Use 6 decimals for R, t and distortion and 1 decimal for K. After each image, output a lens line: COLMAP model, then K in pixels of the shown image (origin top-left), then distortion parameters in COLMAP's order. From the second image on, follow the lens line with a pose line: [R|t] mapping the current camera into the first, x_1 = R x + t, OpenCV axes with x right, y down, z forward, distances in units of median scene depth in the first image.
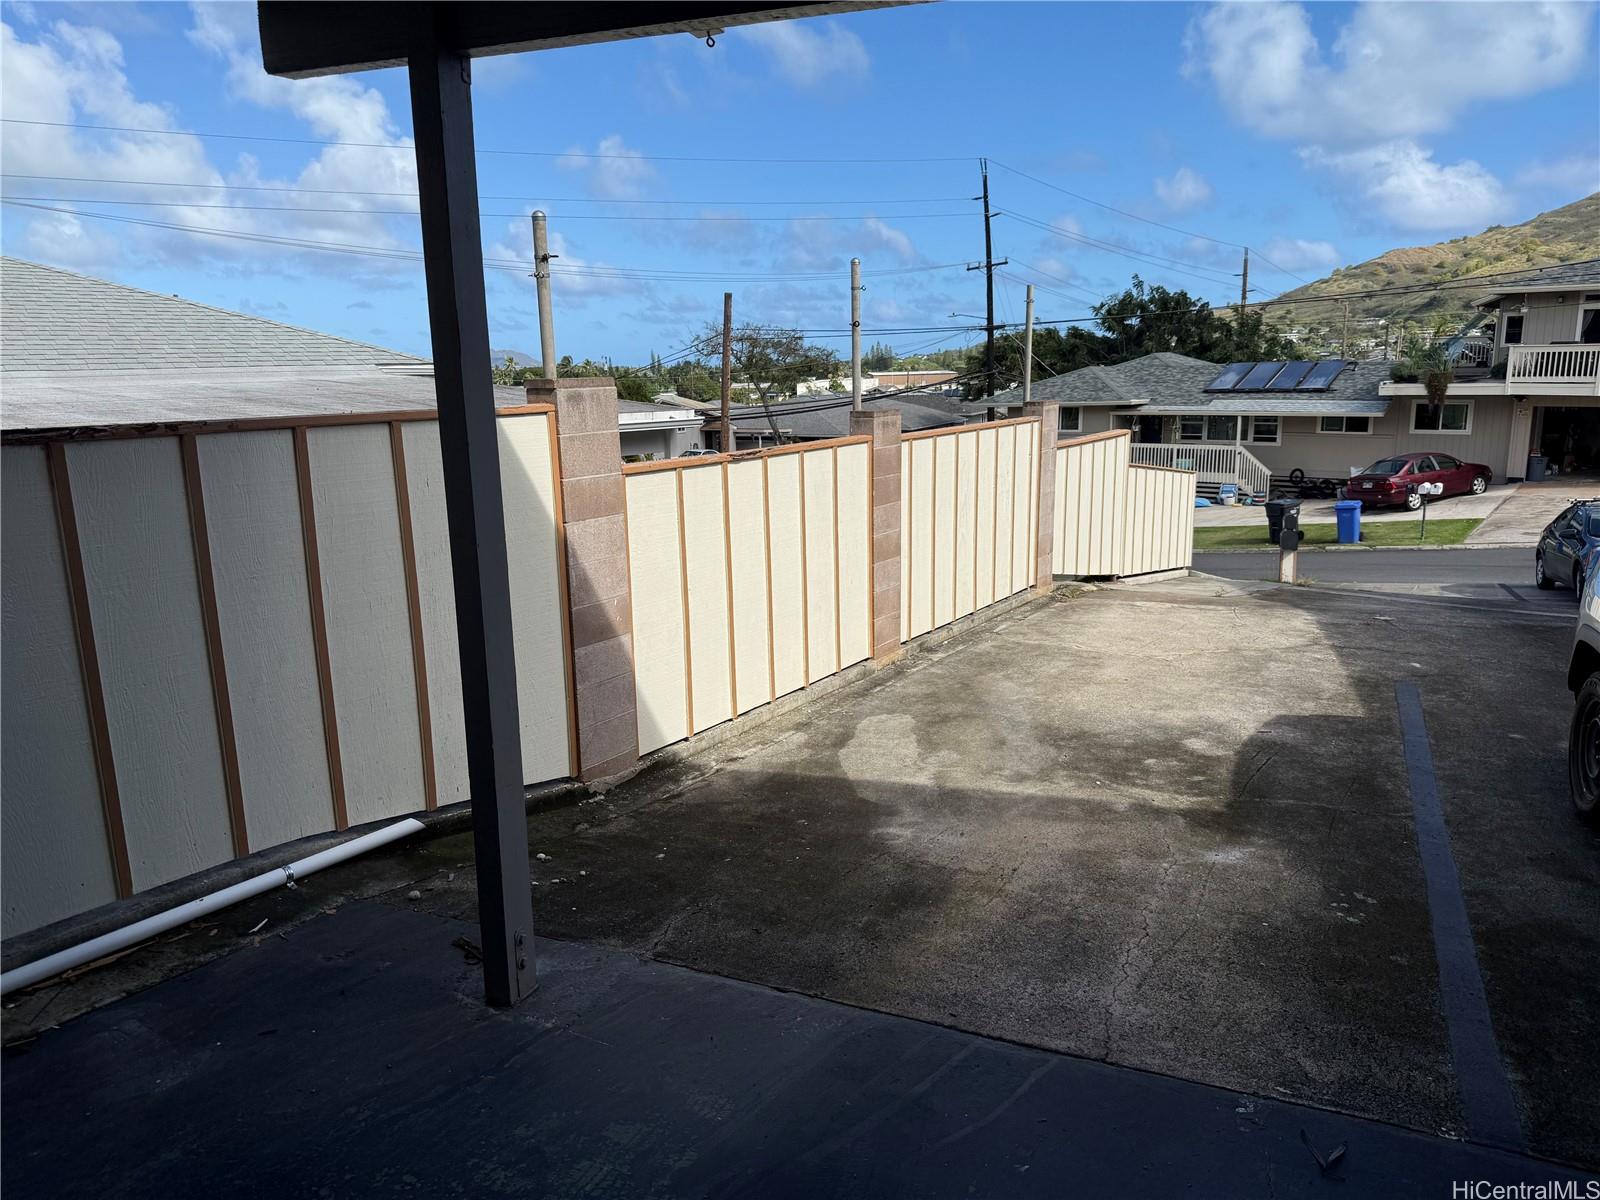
lens RADIAL K [[1119.5, 0, 795.3], [0, 1119.5, 600.2], [0, 0, 1]] dist [0.049433, 0.000338]
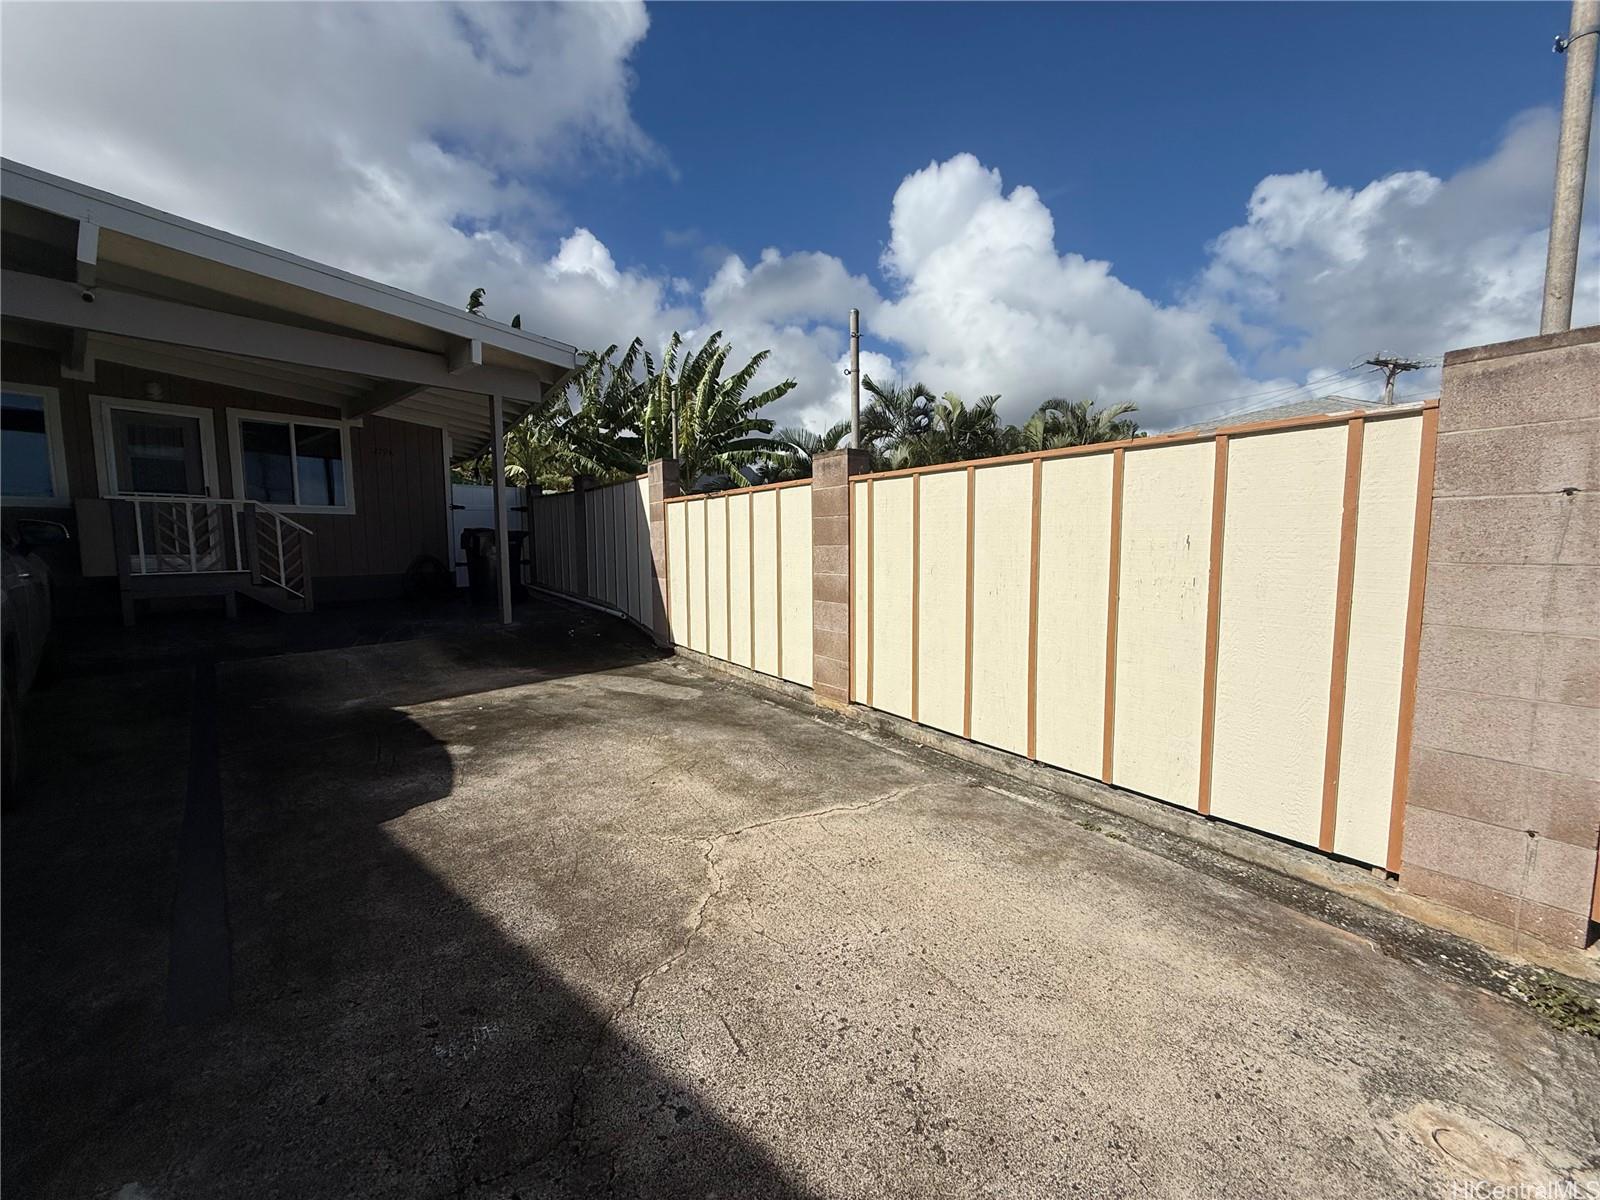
lens RADIAL K [[640.5, 0, 790.5], [0, 640.5, 602.8], [0, 0, 1]] dist [-0.004228, -0.000273]
pose [[-0.379761, 0.105619, -0.919036, 0.599520], [-0.173802, 0.967624, 0.183020, -0.129860], [0.908612, 0.229234, -0.349109, 1.132276]]
